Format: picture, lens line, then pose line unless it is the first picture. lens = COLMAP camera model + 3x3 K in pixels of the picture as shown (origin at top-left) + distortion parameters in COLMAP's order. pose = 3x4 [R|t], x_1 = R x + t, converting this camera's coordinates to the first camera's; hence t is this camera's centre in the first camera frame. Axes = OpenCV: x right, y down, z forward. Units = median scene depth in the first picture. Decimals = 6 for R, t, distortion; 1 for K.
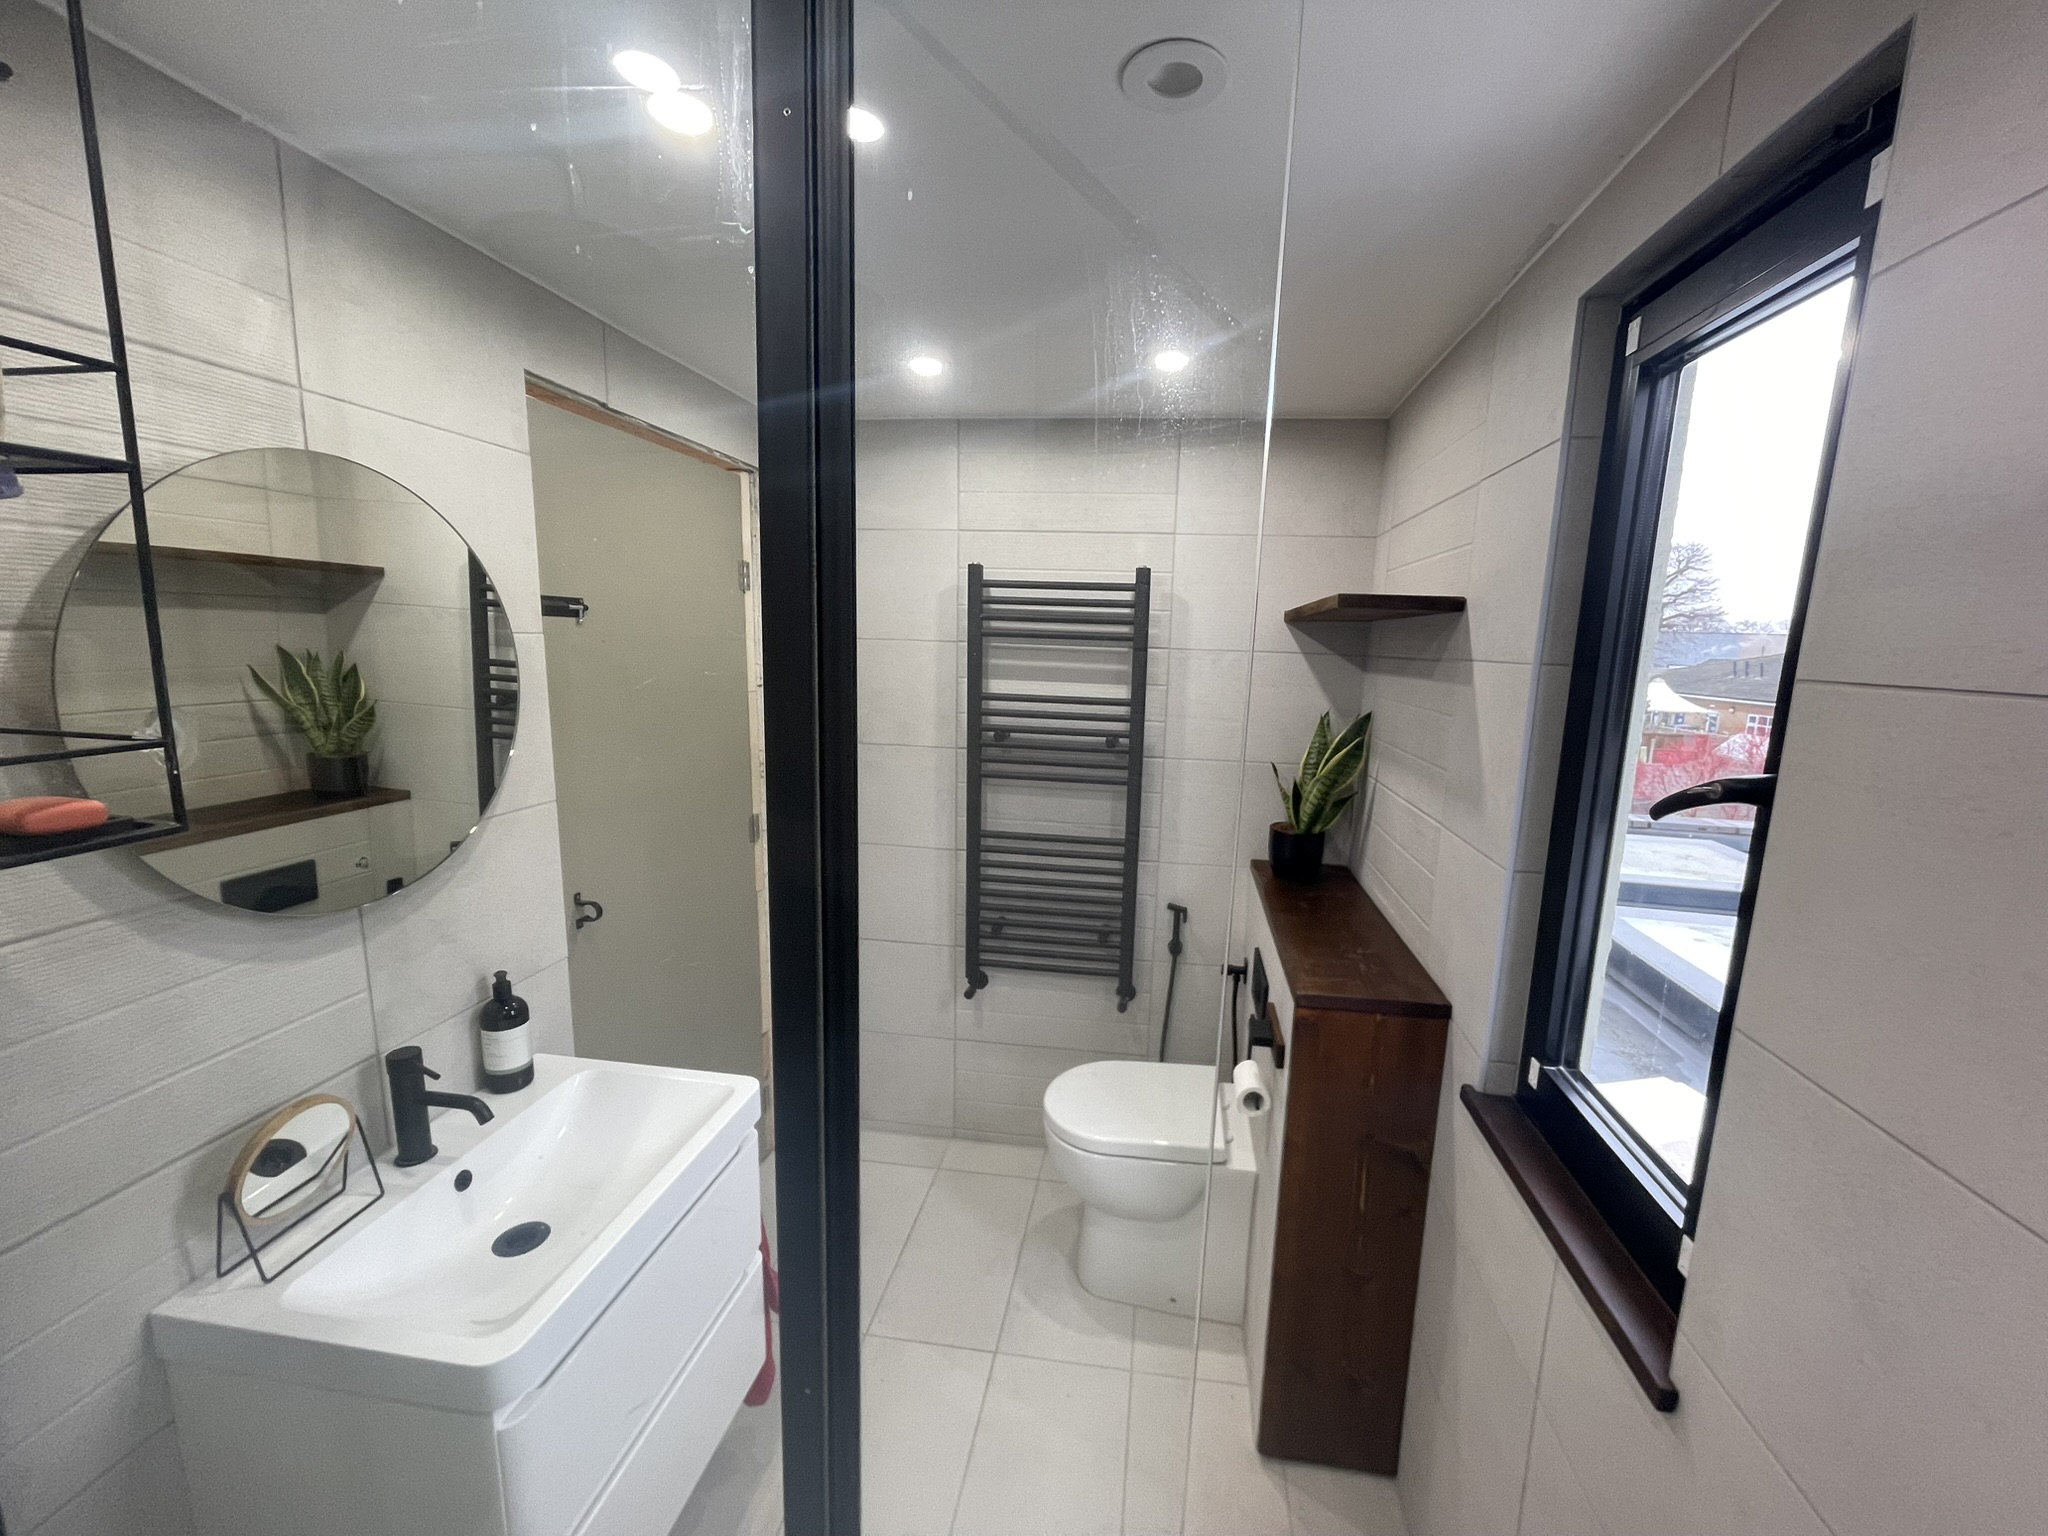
lens RADIAL K [[831.6, 0, 1054.5], [0, 831.6, 785.8], [0, 0, 1]] dist [0.000116, -0.000047]
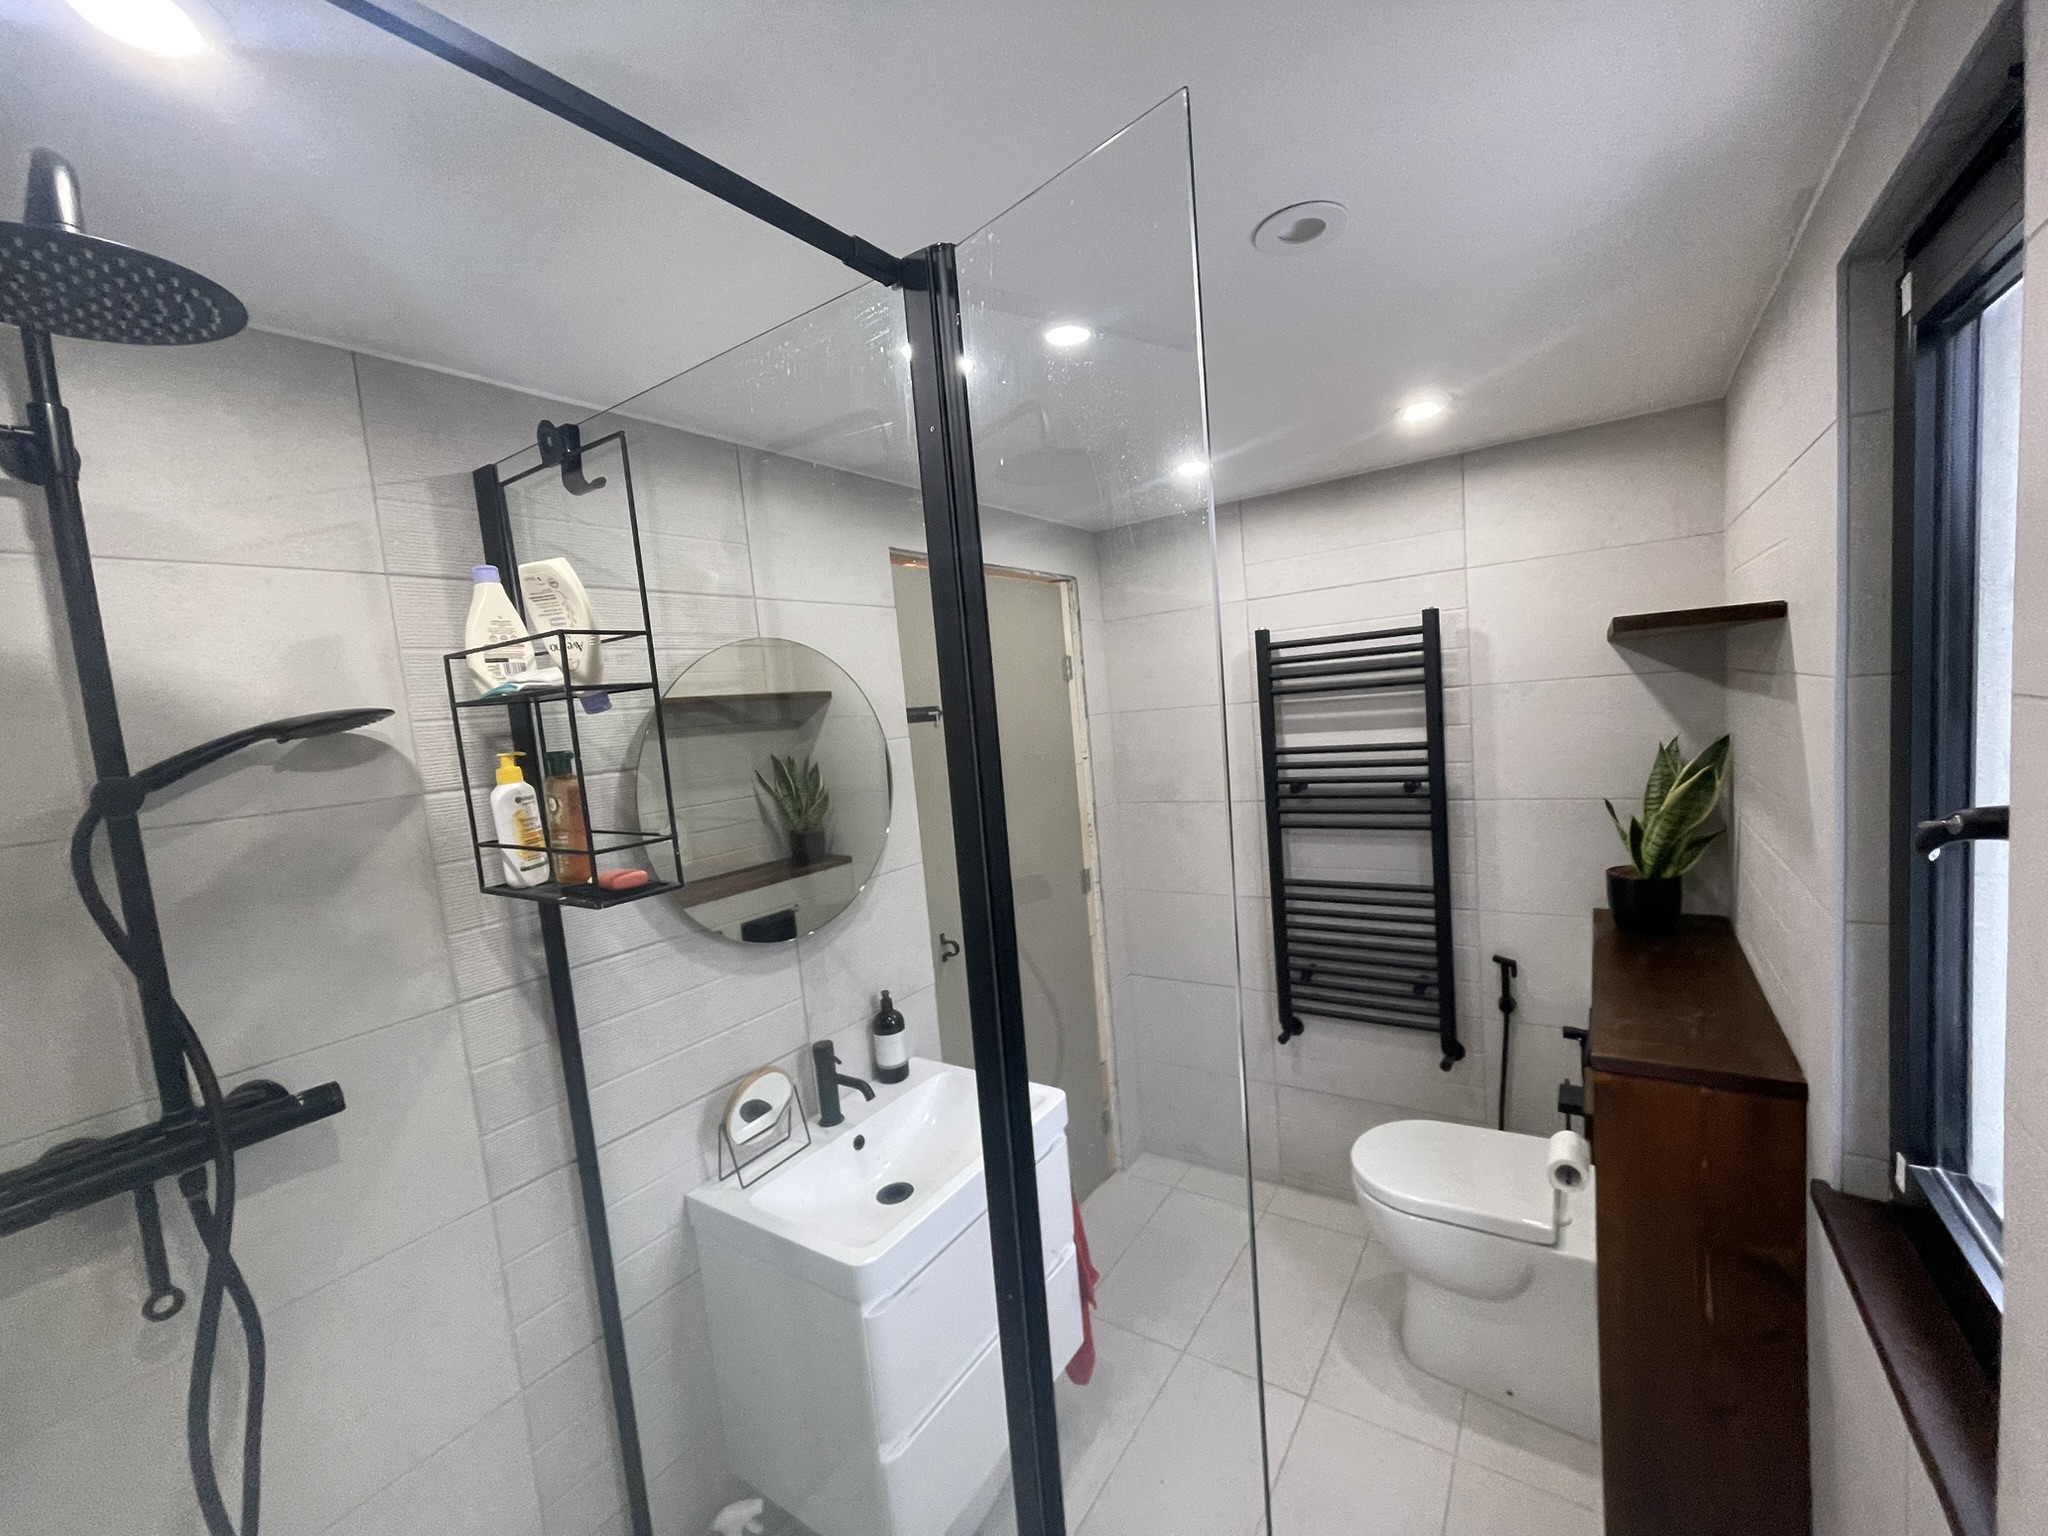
lens RADIAL K [[827.3, 0, 1056.8], [0, 827.3, 784.6], [0, 0, 1]] dist [0.005052, -0.000509]
pose [[0.898305, -0.063751, -0.434723, 0.126133], [0.037595, 0.996942, -0.068513, -0.004652], [0.437762, 0.045202, 0.897954, -0.064367]]
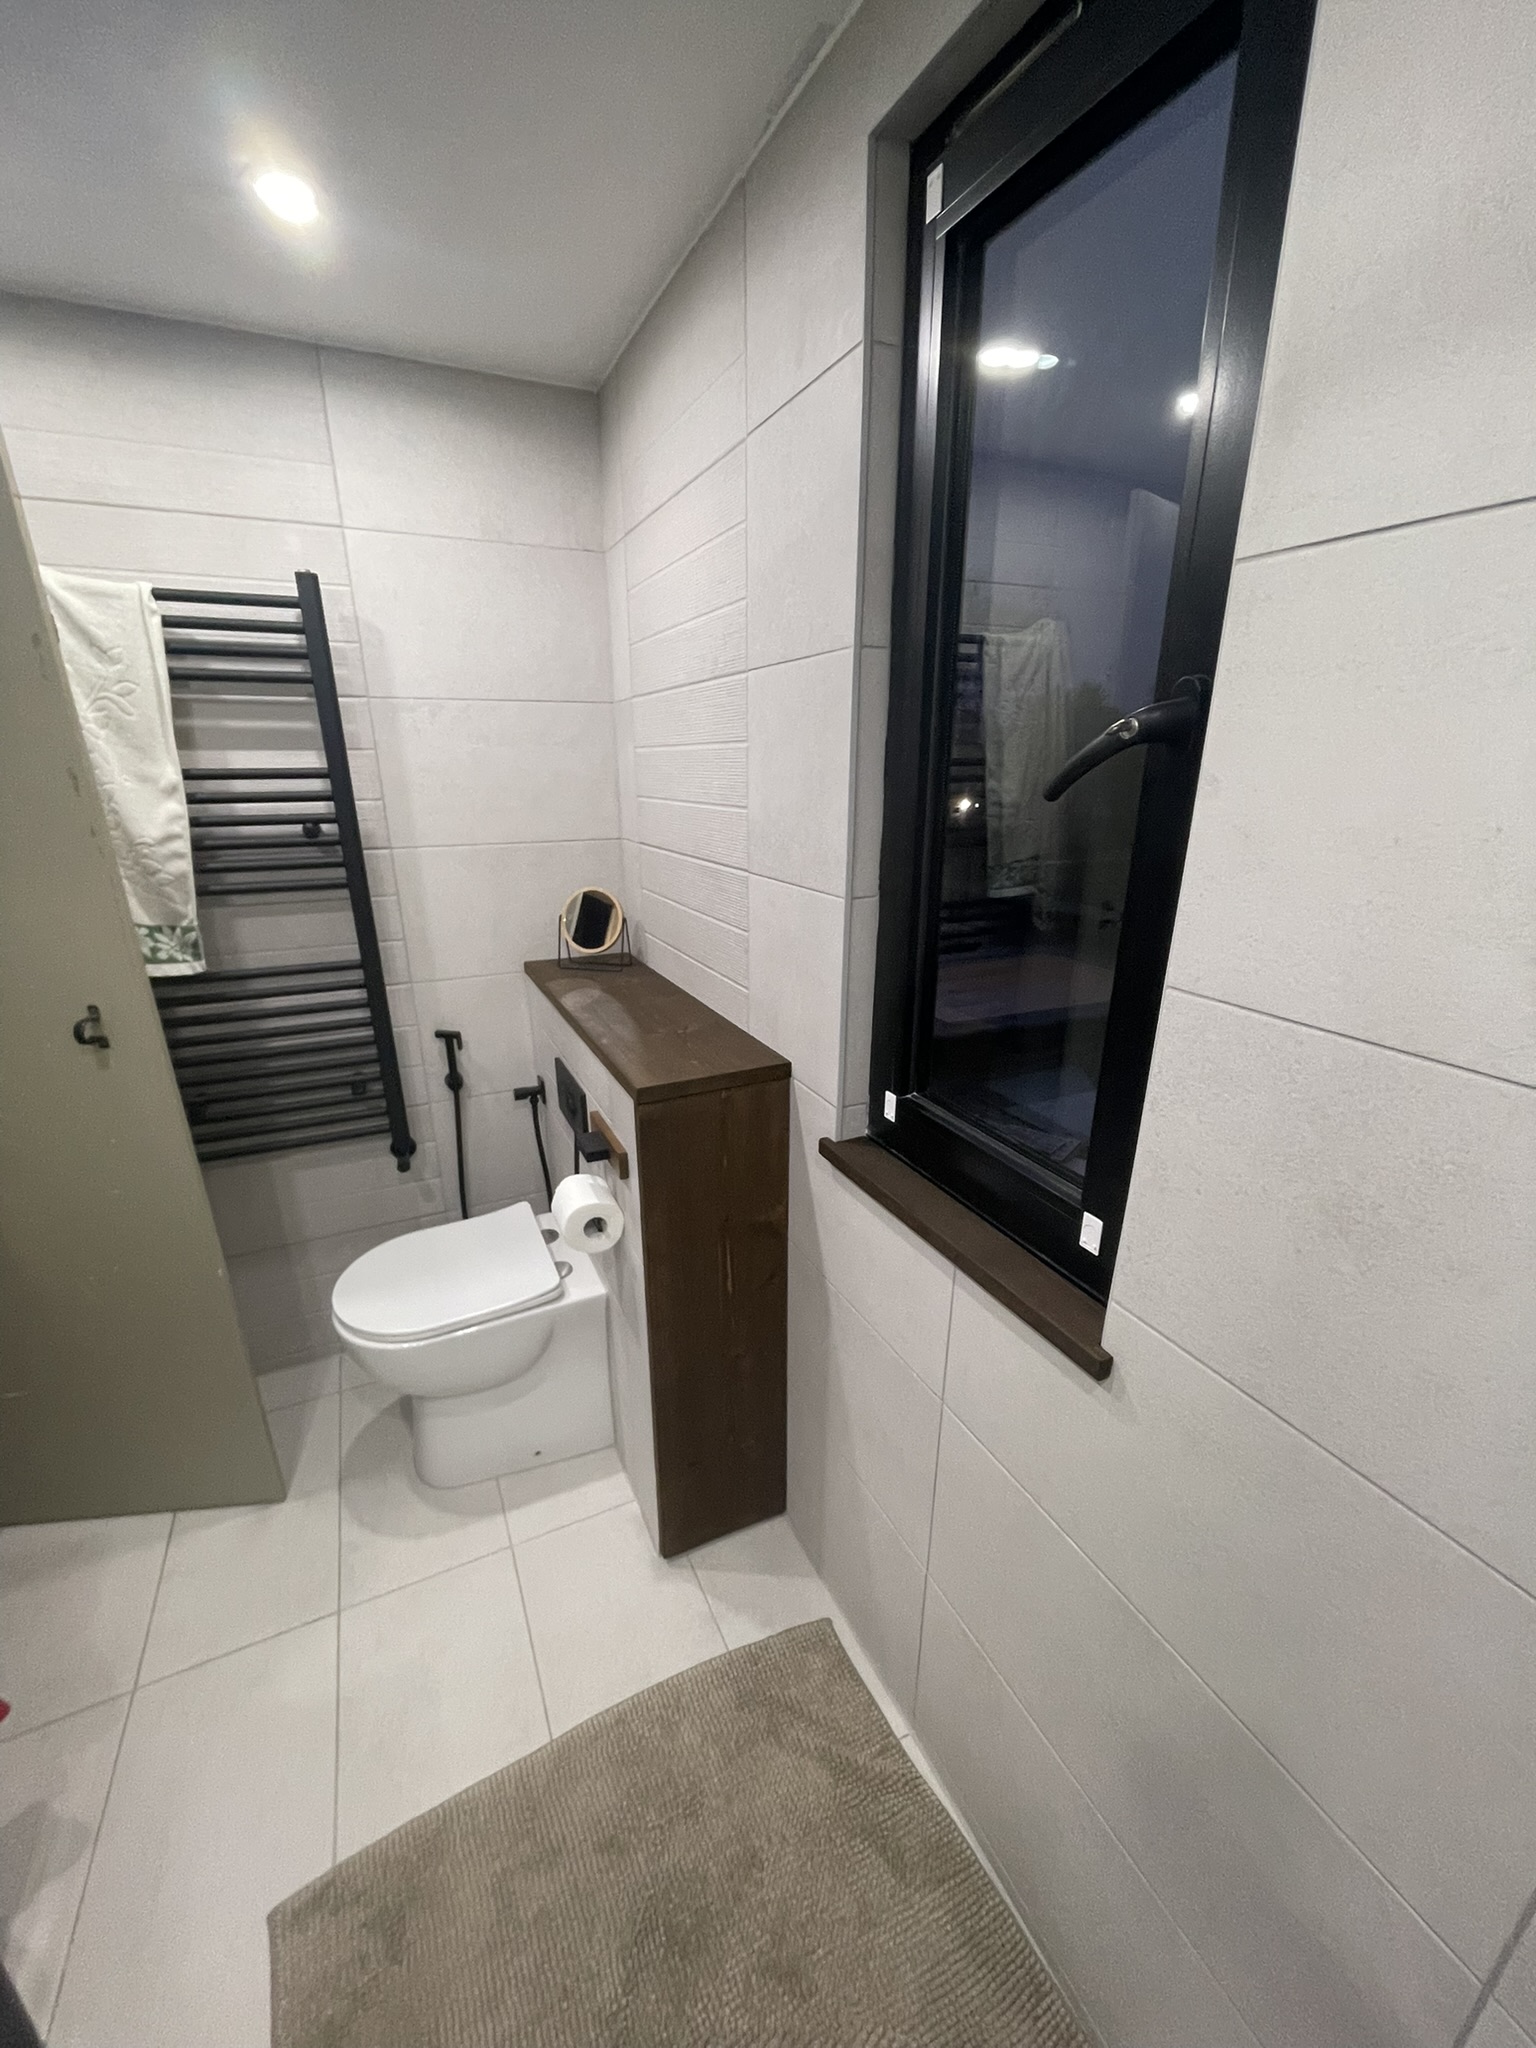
lens RADIAL K [[823.4, 0, 754.5], [0, 823.4, 1065.5], [0, 0, 1]] dist [-0.000939, -0.000024]
pose [[0.837718, -0.215445, 0.501809, -0.015711], [0.120763, 0.969225, 0.214523, 0.042535], [-0.532583, -0.119110, 0.837955, 0.163899]]
